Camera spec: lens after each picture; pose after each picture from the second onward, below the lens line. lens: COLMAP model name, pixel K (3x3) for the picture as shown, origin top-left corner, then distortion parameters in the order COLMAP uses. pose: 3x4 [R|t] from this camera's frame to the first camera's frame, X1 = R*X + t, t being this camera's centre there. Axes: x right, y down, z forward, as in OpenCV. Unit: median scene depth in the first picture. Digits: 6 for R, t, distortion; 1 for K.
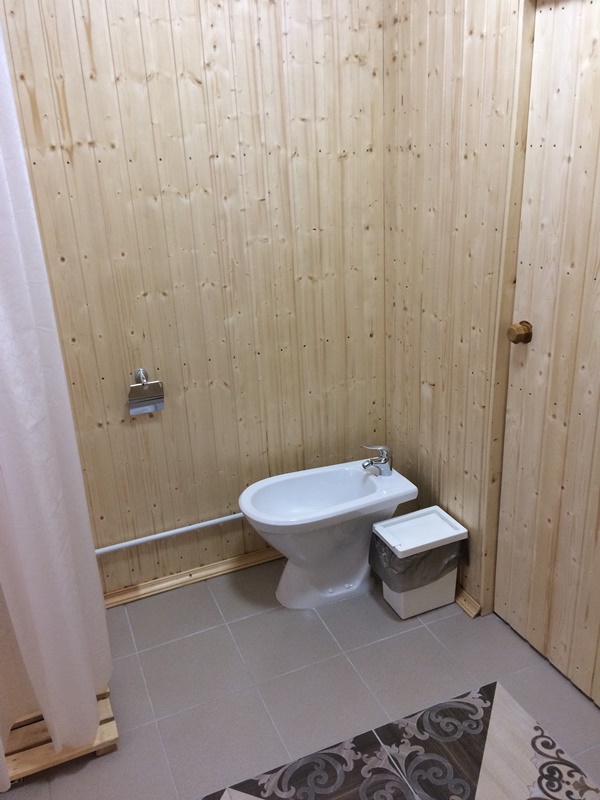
lens RADIAL K [[673.1, 0, 300.0], [0, 673.1, 400.0], [0, 0, 1]] dist [0.106031, -0.165196]
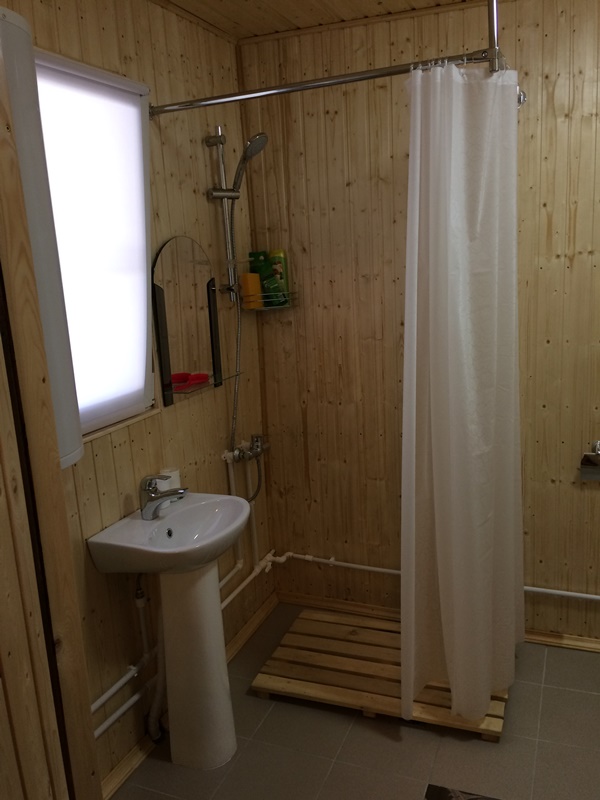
lens RADIAL K [[673.1, 0, 300.0], [0, 673.1, 400.0], [0, 0, 1]] dist [0.106031, -0.165196]
pose [[0.707957, 0.145441, -0.691117, 0.170393], [-0.226877, 0.973534, -0.027532, 0.028658], [0.668822, 0.176290, 0.722218, -0.152103]]
